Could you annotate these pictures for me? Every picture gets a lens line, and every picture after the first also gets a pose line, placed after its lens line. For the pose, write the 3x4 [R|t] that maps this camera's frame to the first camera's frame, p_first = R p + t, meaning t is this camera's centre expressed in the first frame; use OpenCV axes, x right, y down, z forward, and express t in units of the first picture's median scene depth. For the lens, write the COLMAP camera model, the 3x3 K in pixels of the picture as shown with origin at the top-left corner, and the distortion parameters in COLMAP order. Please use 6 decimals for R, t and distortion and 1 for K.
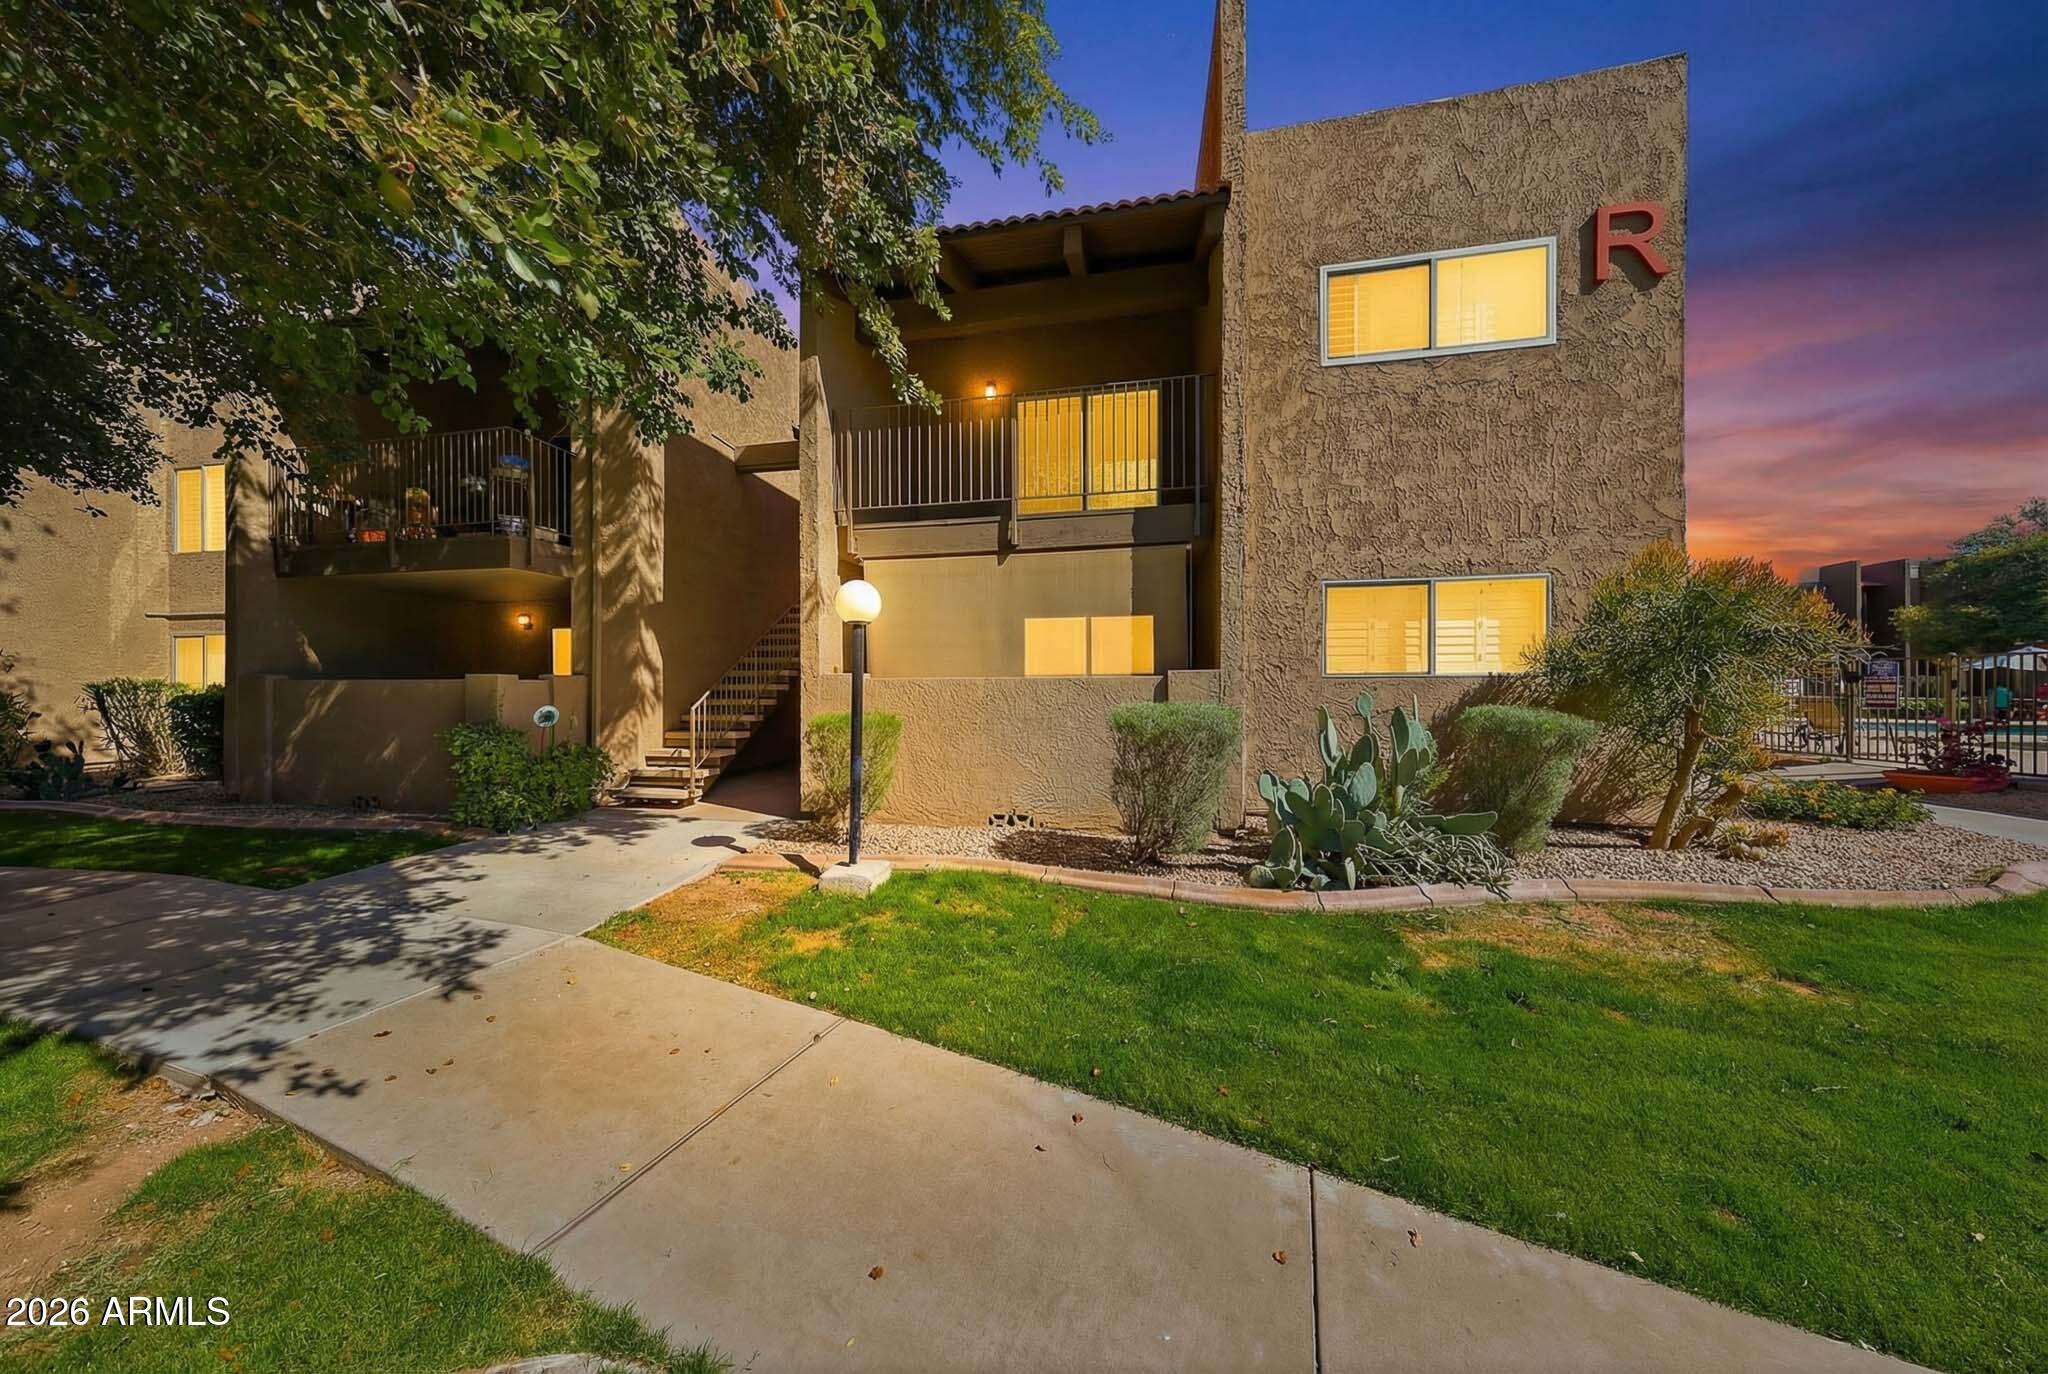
lens RADIAL K [[601.9, 0, 1020.0], [0, 601.9, 696.8], [0, 0, 1]] dist [-0.002245, 0.000174]
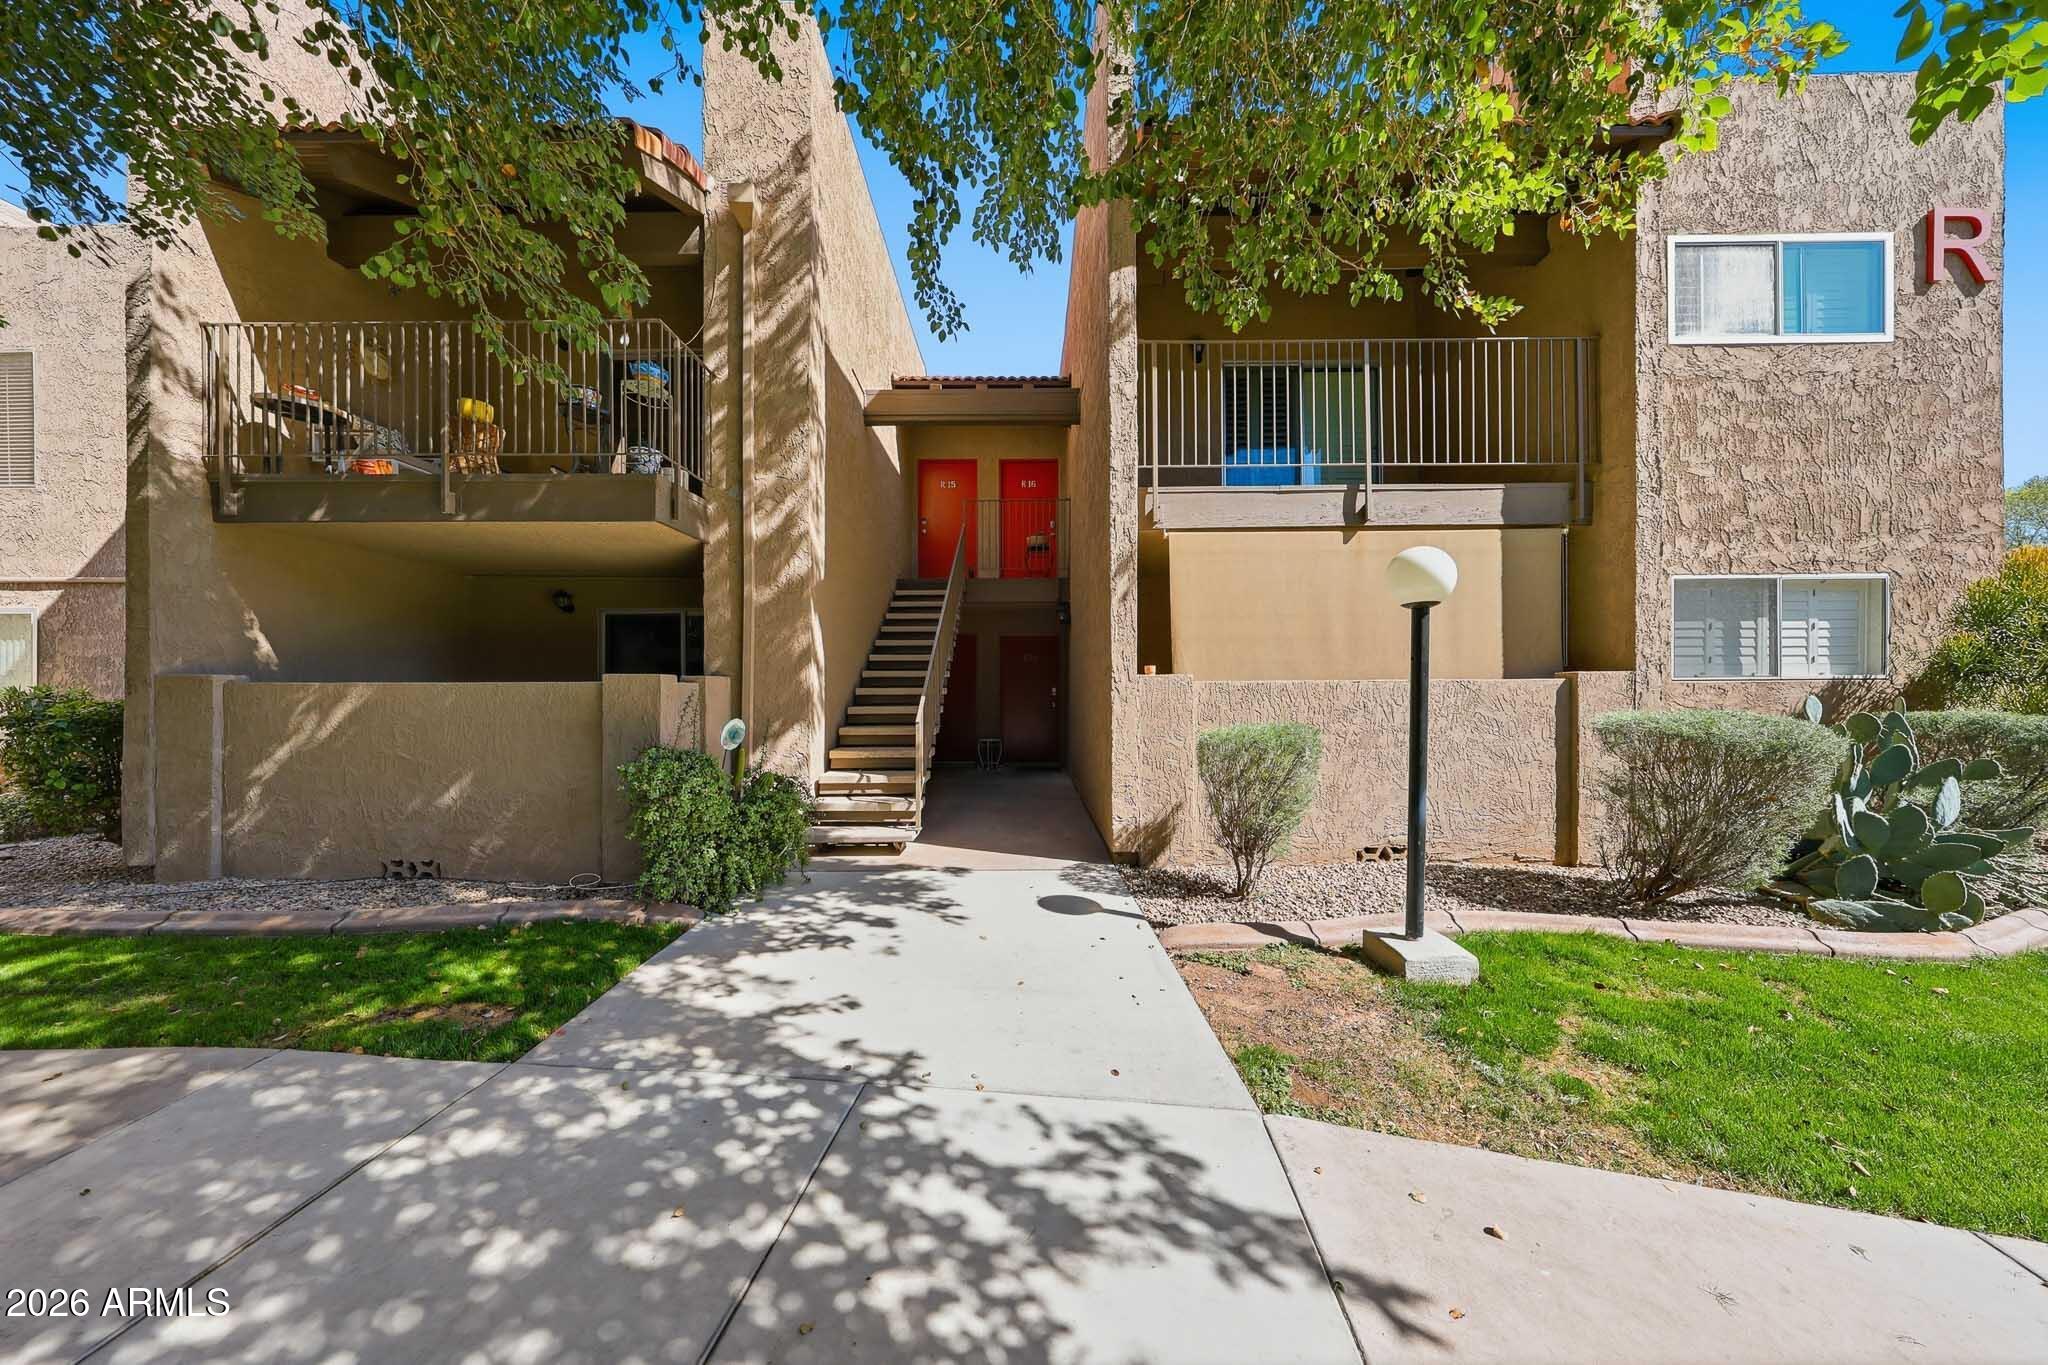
lens RADIAL K [[601.9, 0, 1012.7], [0, 601.9, 694.9], [0, 0, 1]] dist [-0.002245, 0.000174]
pose [[0.983435, -0.003839, 0.181222, -0.695087], [0.004866, 0.999975, -0.005223, -0.009478], [-0.181197, 0.006018, 0.983428, 0.292411]]
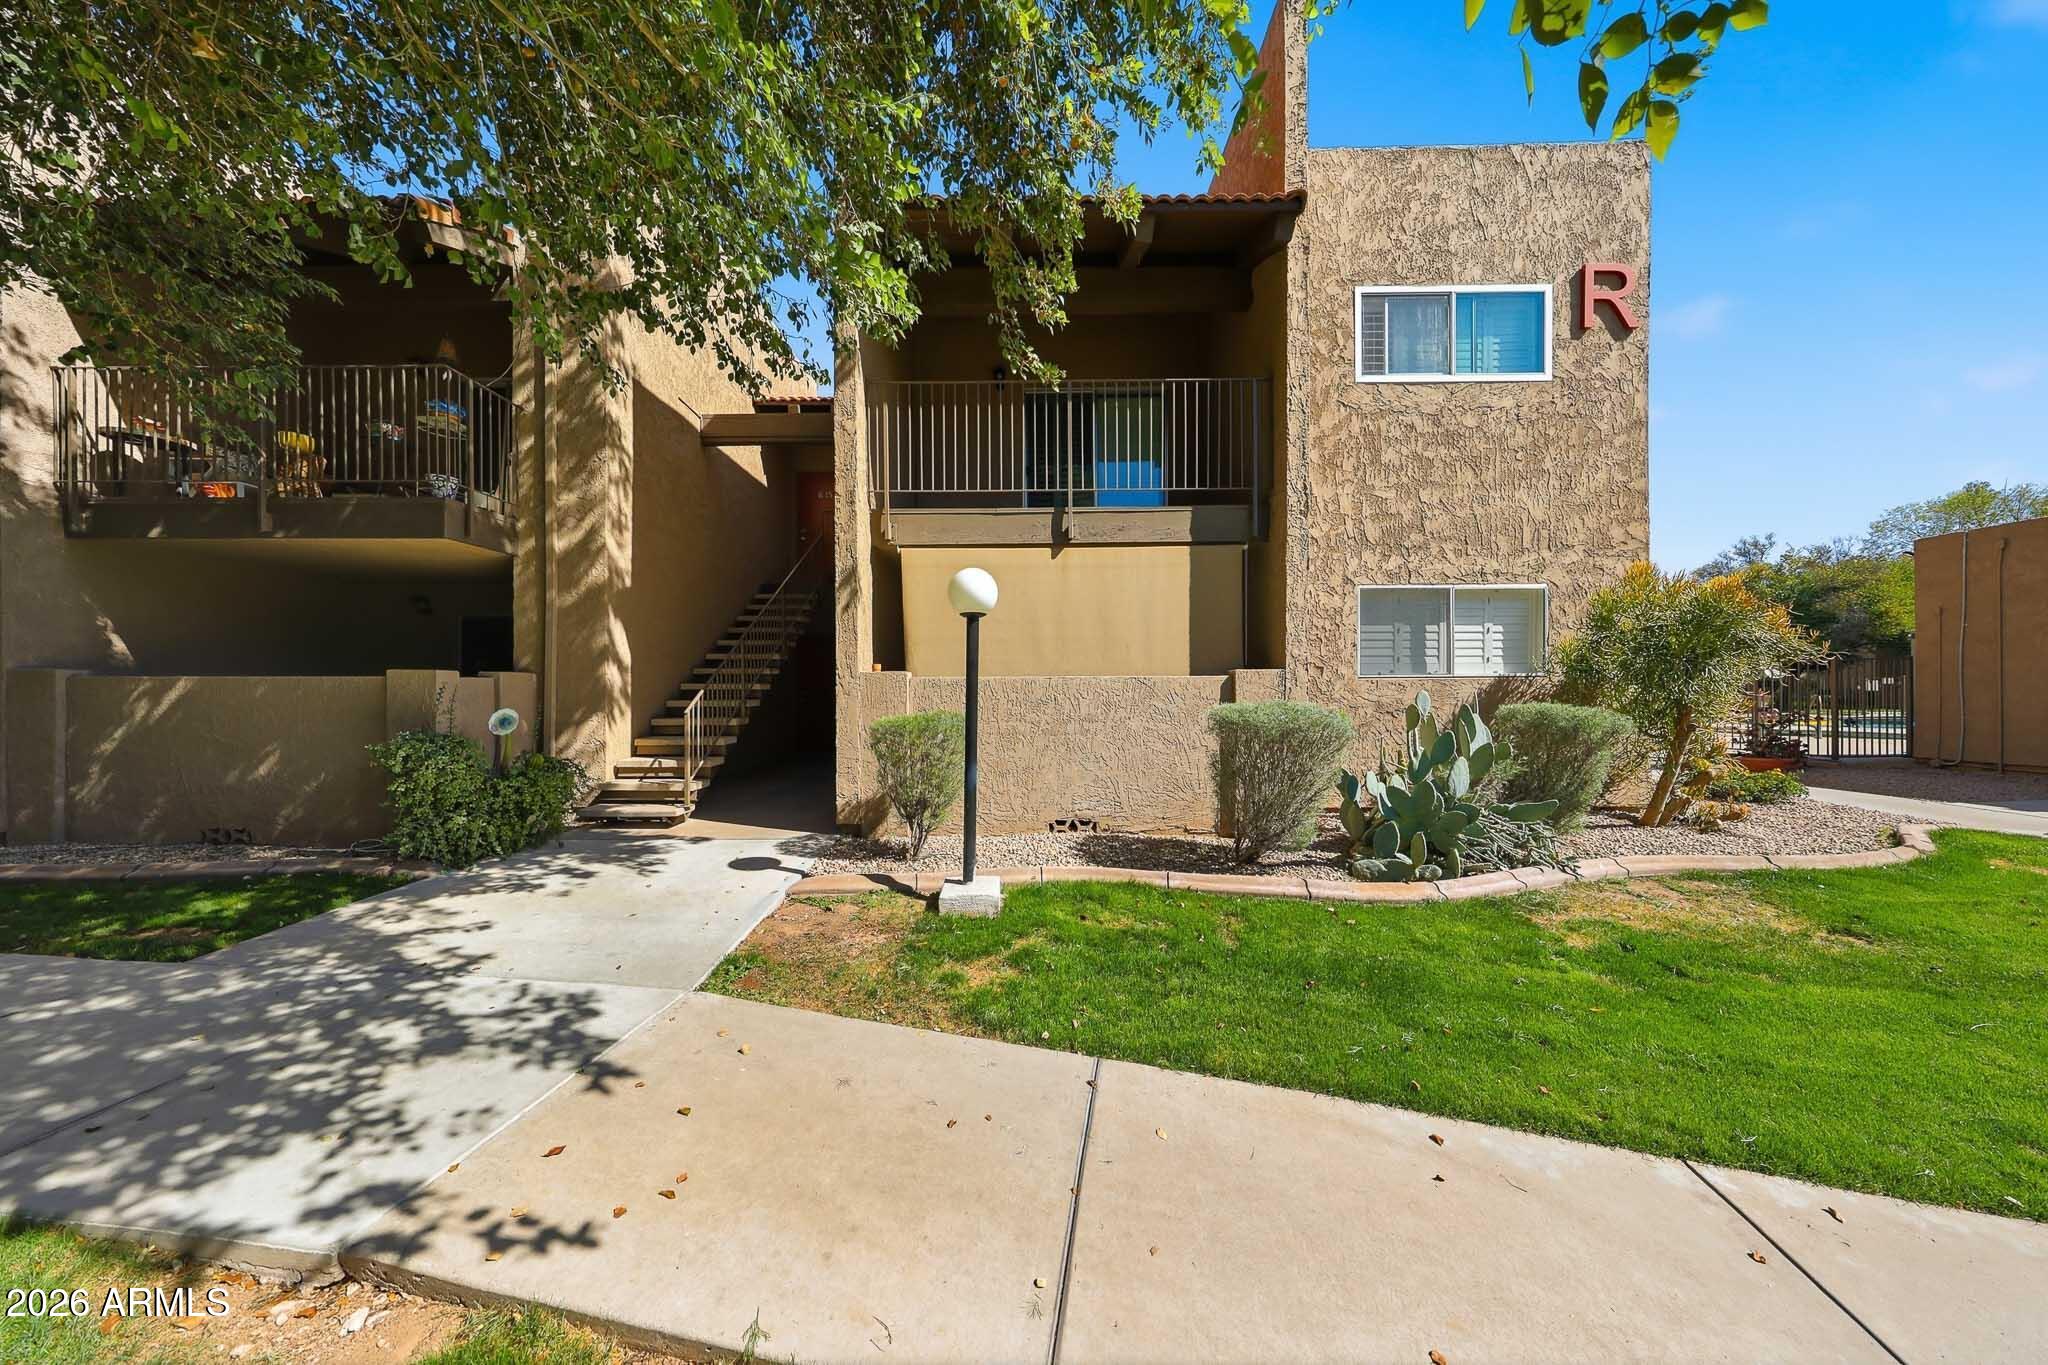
lens RADIAL K [[601.9, 0, 1015.8], [0, 601.9, 697.0], [0, 0, 1]] dist [-0.002245, 0.000174]
pose [[0.983465, -0.002527, 0.181082, -0.291193], [0.002759, 0.999996, -0.001027, 0.002259], [-0.181078, 0.001510, 0.983468, 0.077077]]
